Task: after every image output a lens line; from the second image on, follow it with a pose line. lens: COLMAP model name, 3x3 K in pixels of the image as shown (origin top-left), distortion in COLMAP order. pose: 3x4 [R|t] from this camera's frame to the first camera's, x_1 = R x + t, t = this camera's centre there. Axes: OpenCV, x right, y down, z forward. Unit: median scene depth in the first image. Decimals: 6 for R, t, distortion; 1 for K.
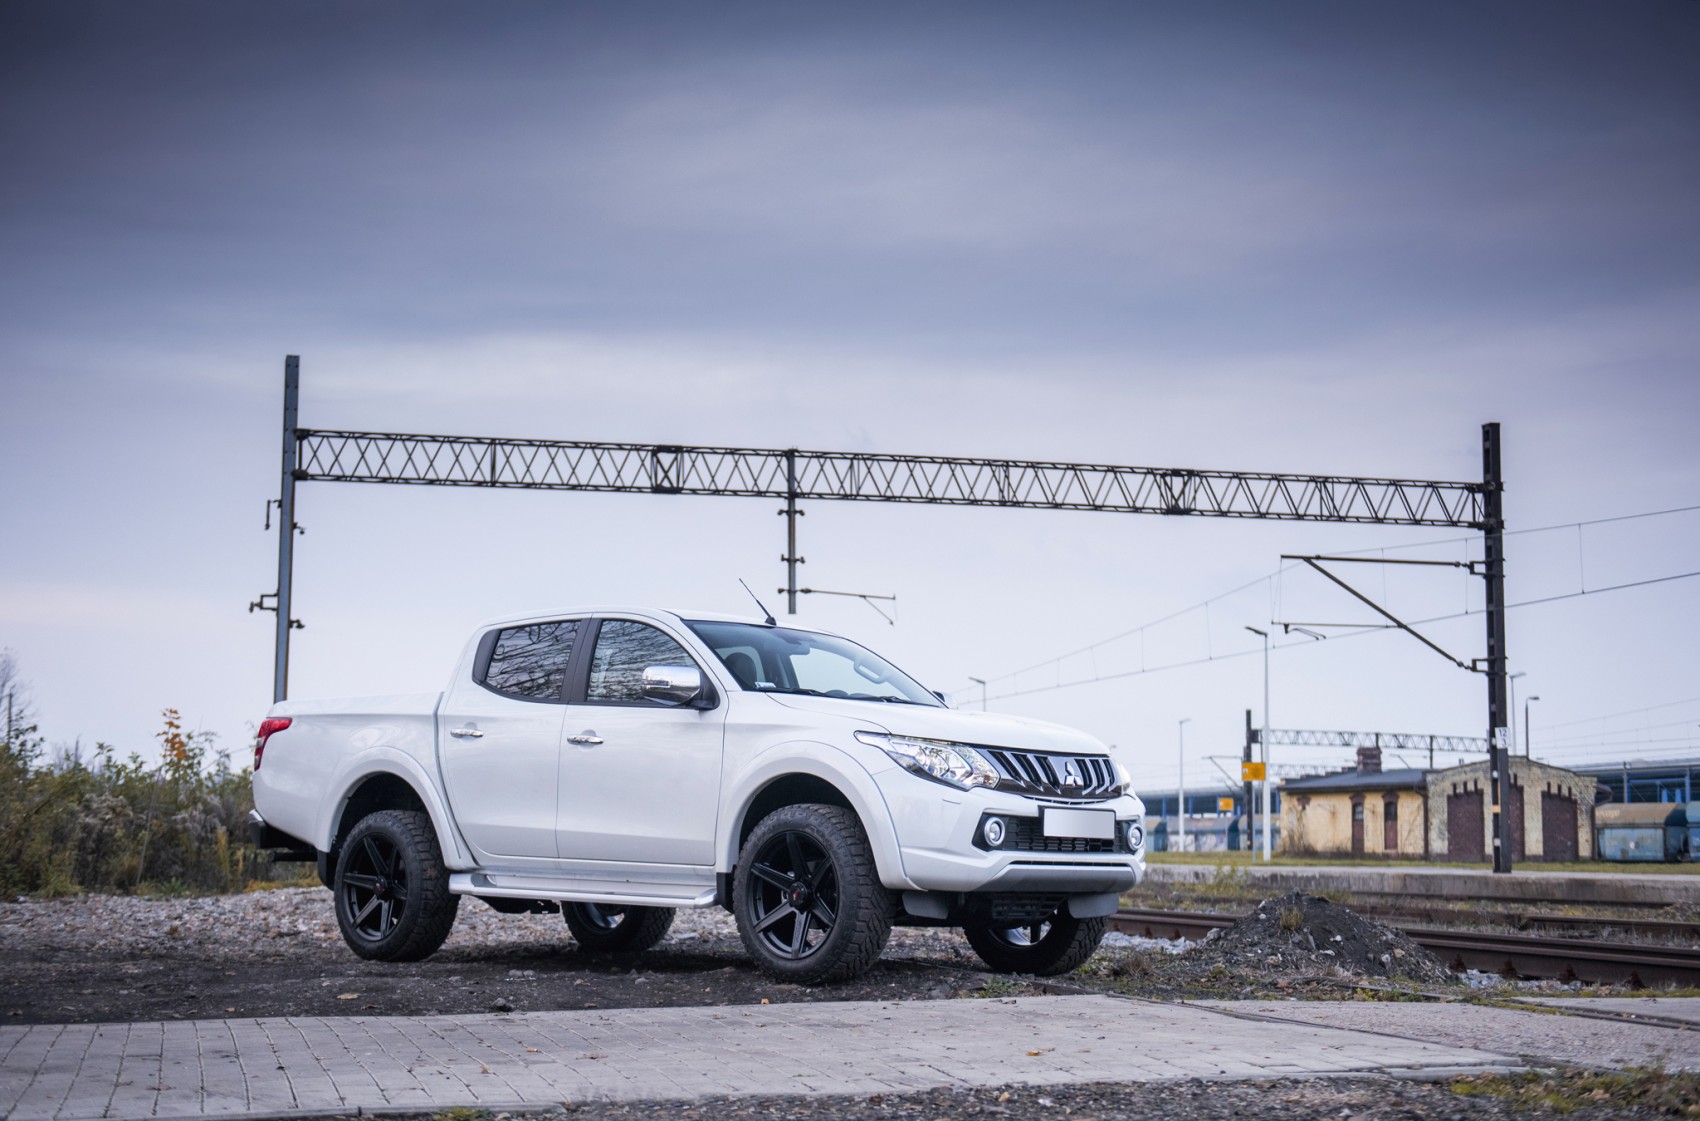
lens RADIAL K [[2406.2, 0, 850.0], [0, 2406.2, 560.5], [0, 0, 1]] dist [0.019399, 0.021512]
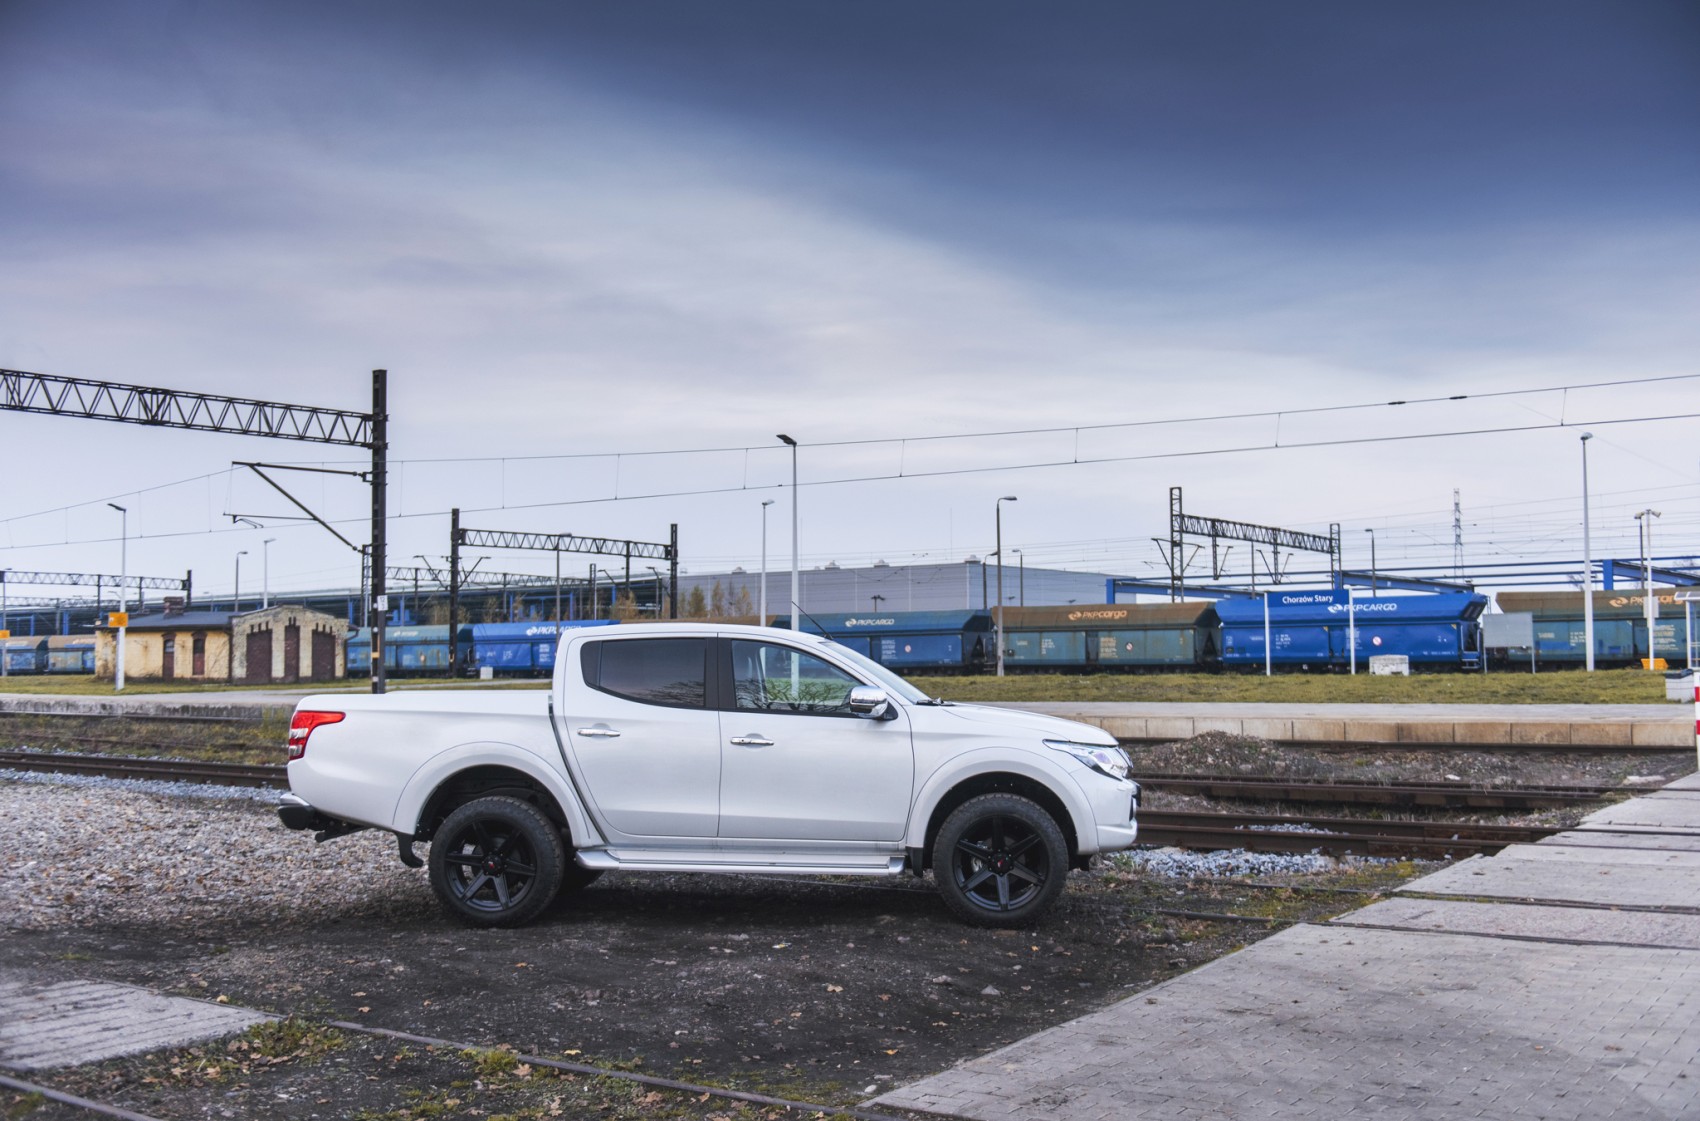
lens RADIAL K [[1758.8, 0, 850.0], [0, 1758.8, 560.5], [0, 0, 1]] dist [-0.004919, 0.002790]
pose [[0.774936, 0.015875, 0.631841, -0.151107], [-0.060807, 0.996920, 0.049530, -0.015513], [-0.629108, -0.076803, 0.773514, 0.065207]]
